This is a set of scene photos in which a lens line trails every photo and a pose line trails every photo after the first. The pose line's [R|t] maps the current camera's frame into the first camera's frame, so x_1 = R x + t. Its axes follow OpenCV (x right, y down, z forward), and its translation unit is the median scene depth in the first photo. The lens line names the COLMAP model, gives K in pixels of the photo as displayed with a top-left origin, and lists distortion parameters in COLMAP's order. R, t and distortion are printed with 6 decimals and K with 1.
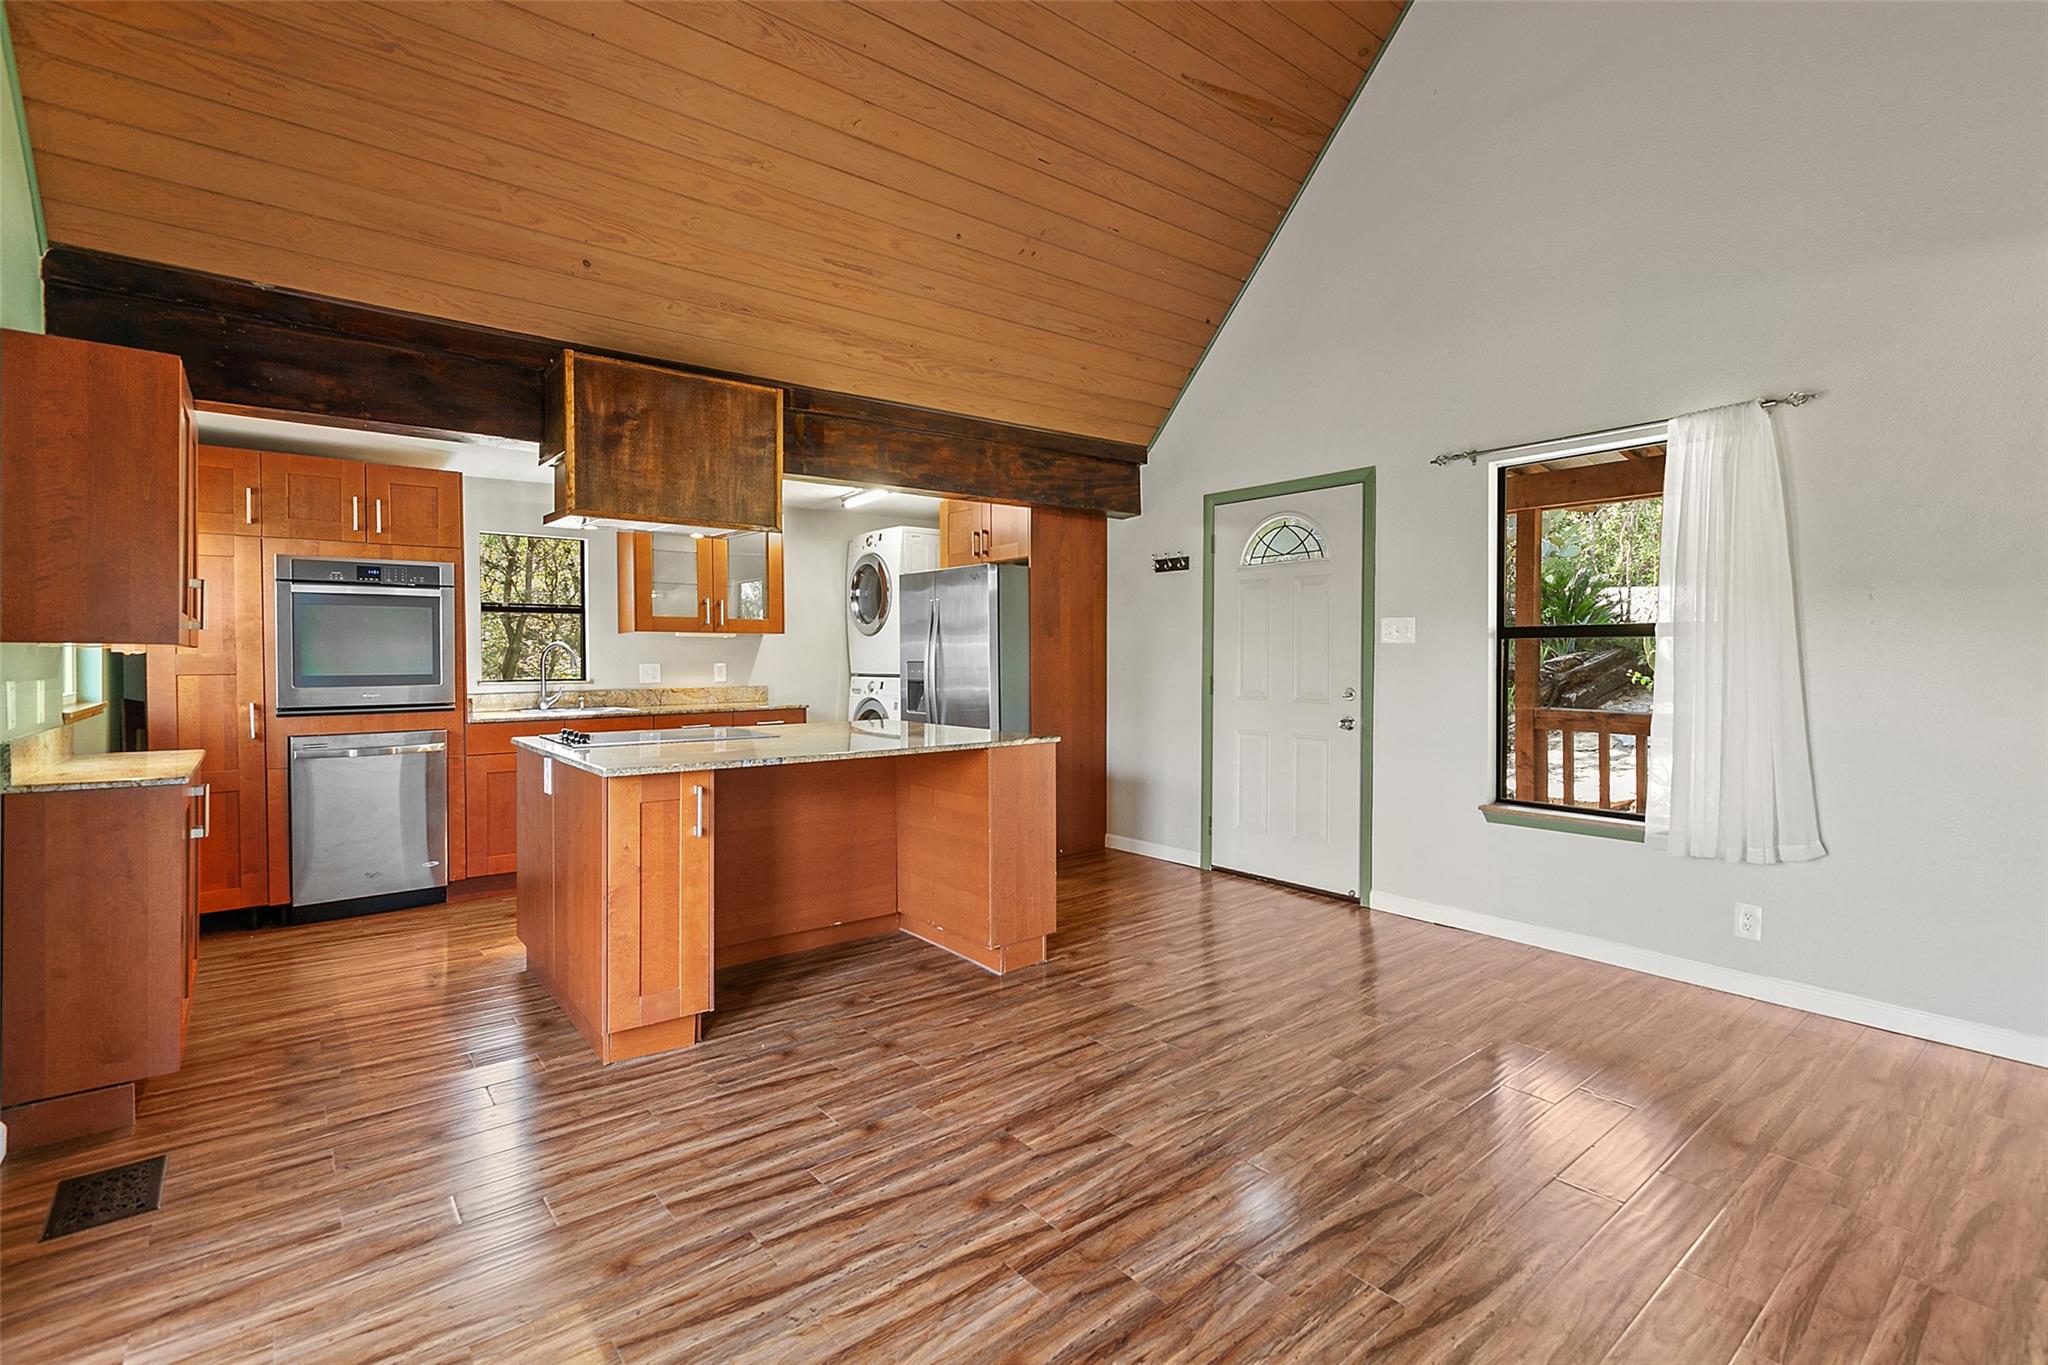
lens RADIAL K [[925.9, 0, 1015.9], [0, 925.9, 666.2], [0, 0, 1]] dist [0.002487, -0.000205]
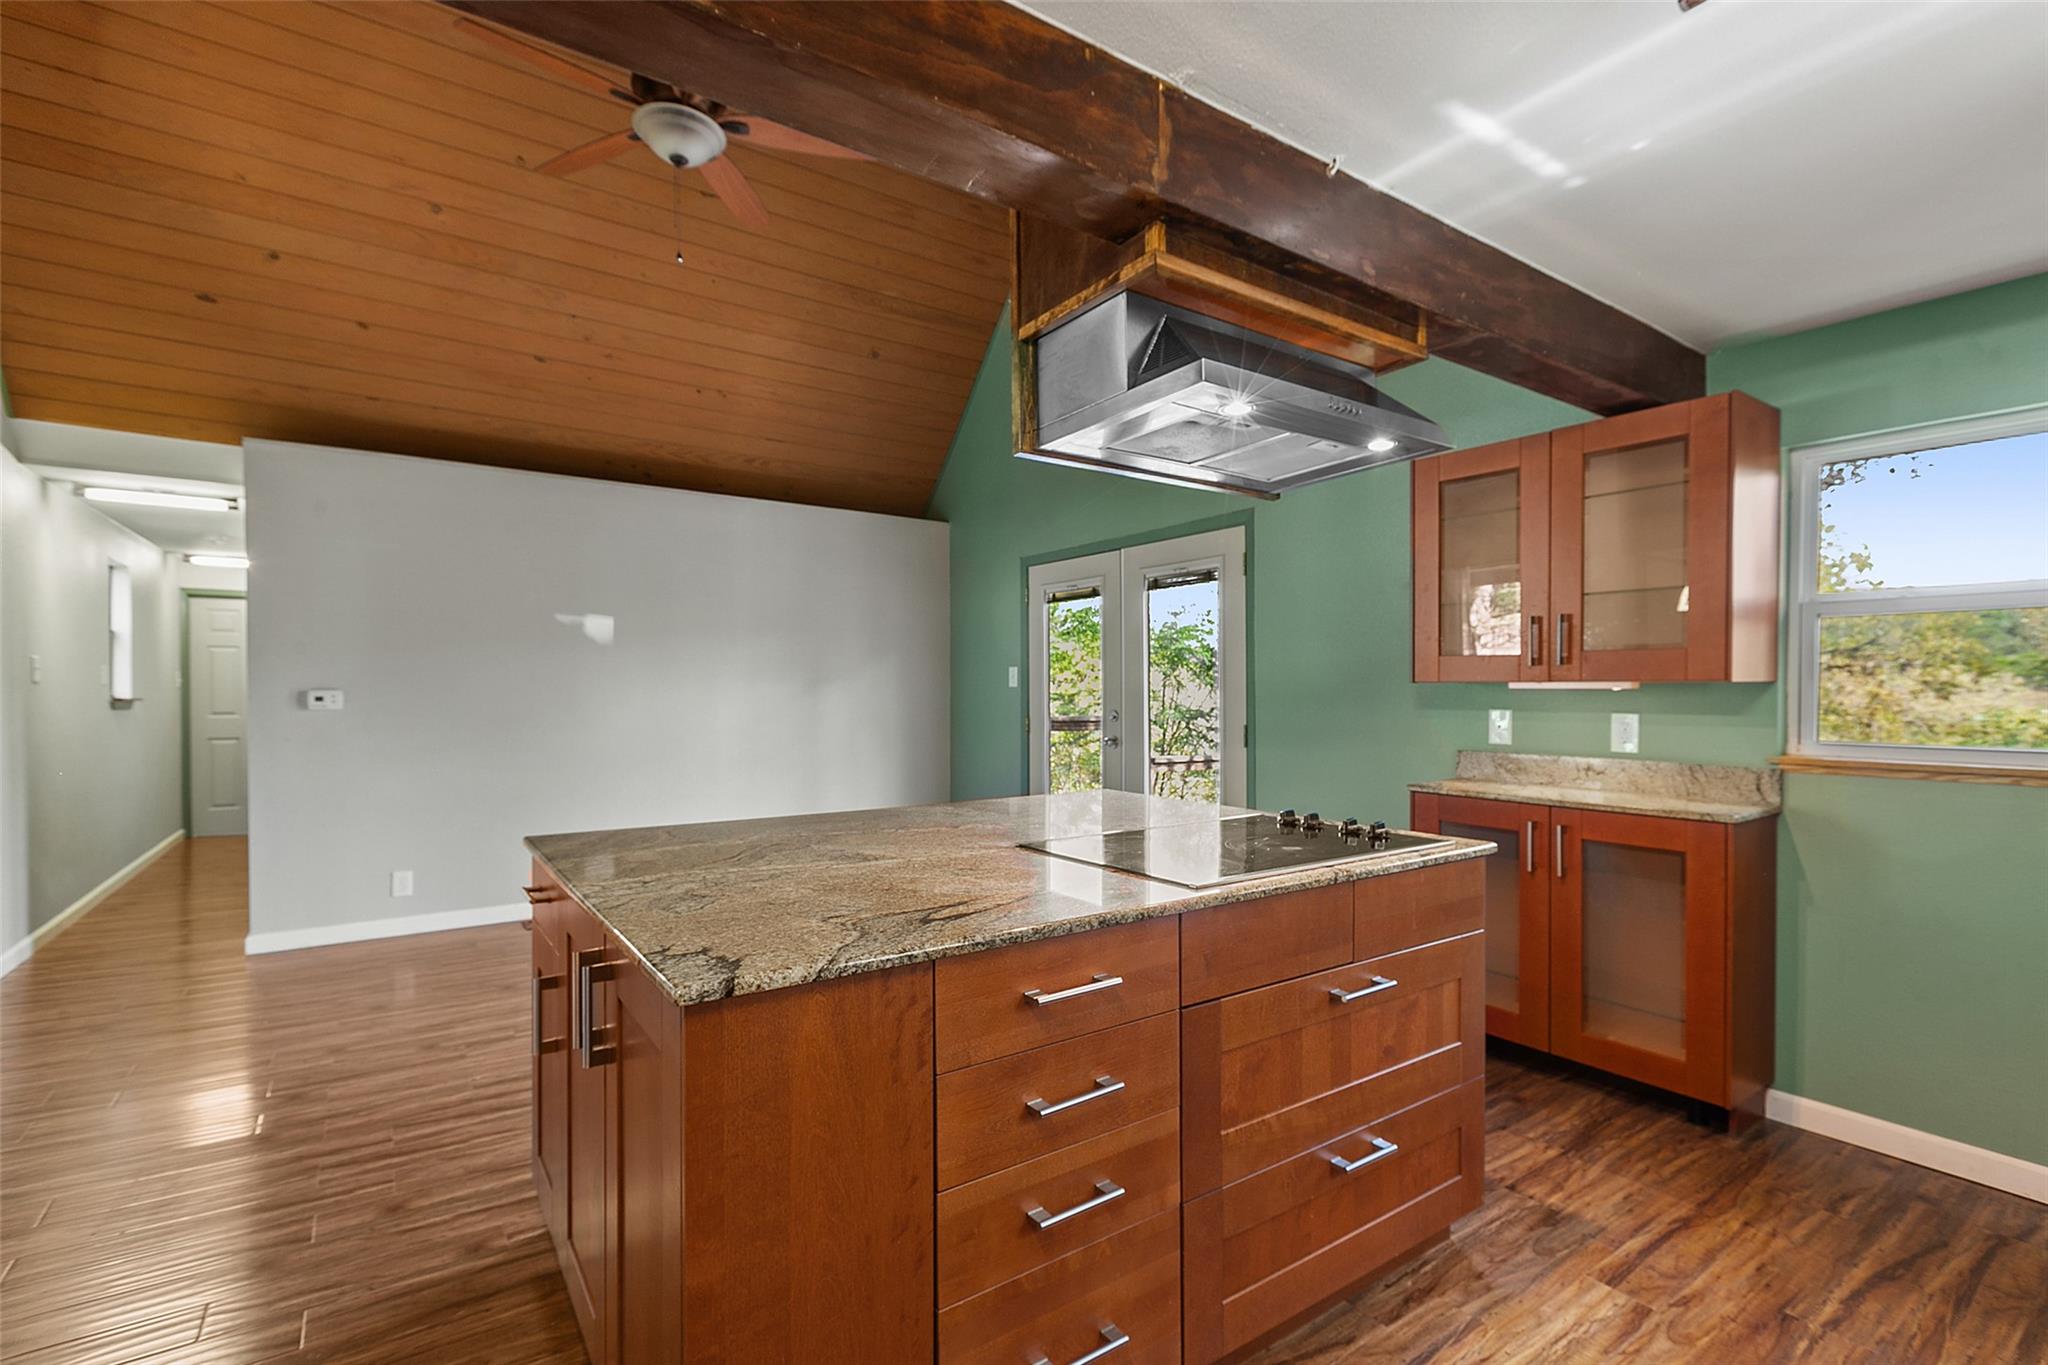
lens RADIAL K [[940.7, 0, 1029.5], [0, 940.7, 703.1], [0, 0, 1]] dist [0.002721, -0.001386]
pose [[-0.997732, 0.000238, 0.067304, -0.314865], [0.002063, 0.999632, 0.027050, -0.021683], [-0.067273, 0.027127, -0.997366, 1.615530]]
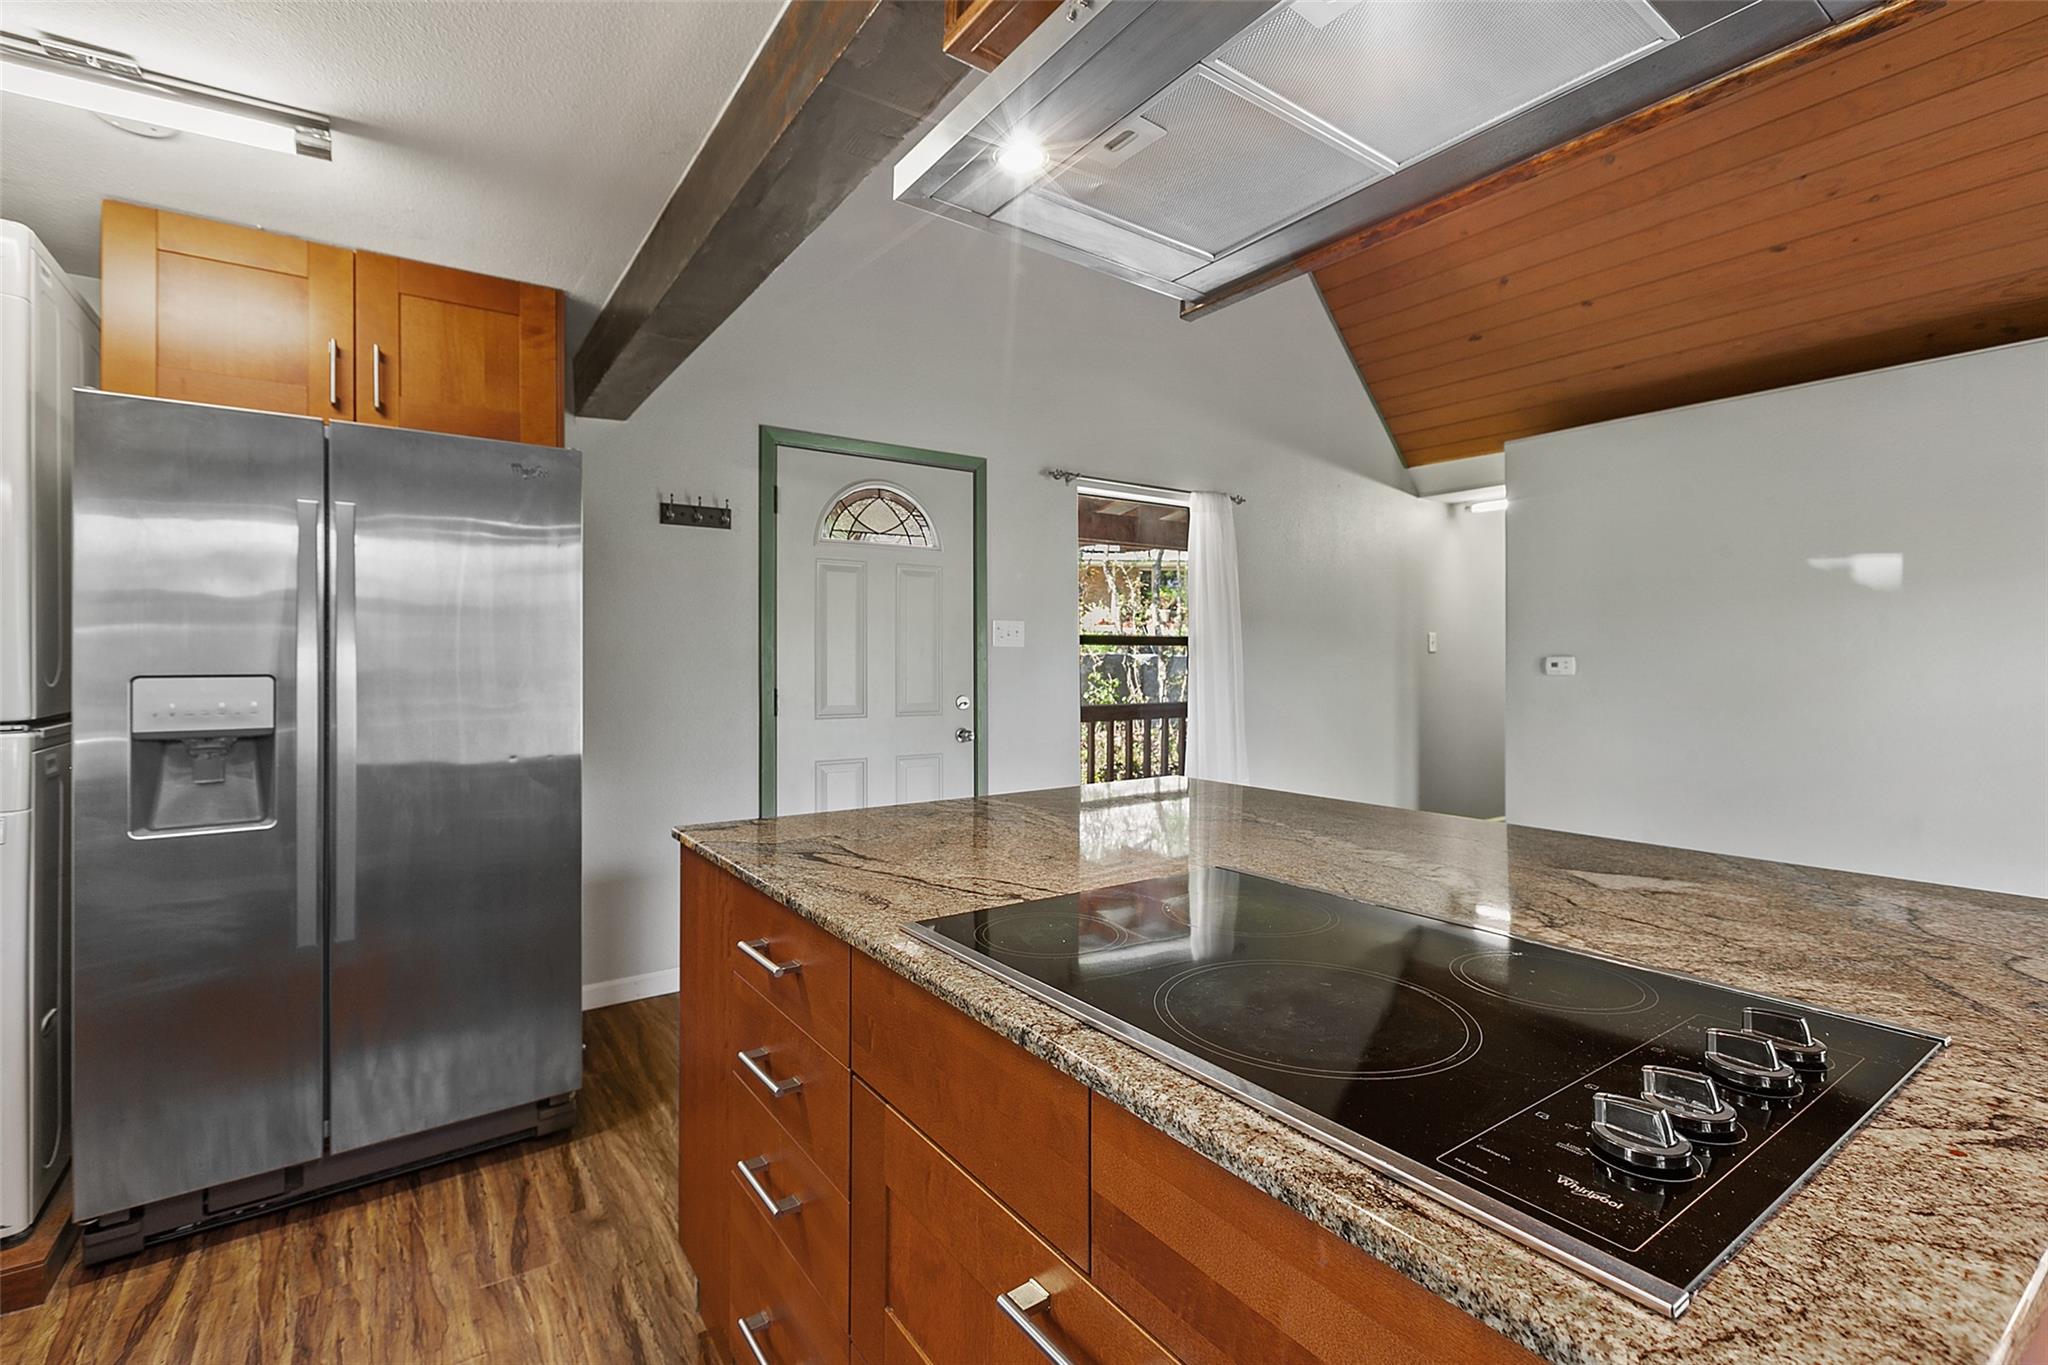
lens RADIAL K [[914.3, 0, 1012.4], [0, 914.3, 653.8], [0, 0, 1]] dist [-0.000041, -0.000186]
pose [[0.070923, 0.009933, 0.997432, -0.656663], [0.014795, 0.999830, -0.011009, -0.008016], [-0.997372, 0.015538, 0.070764, 1.111774]]
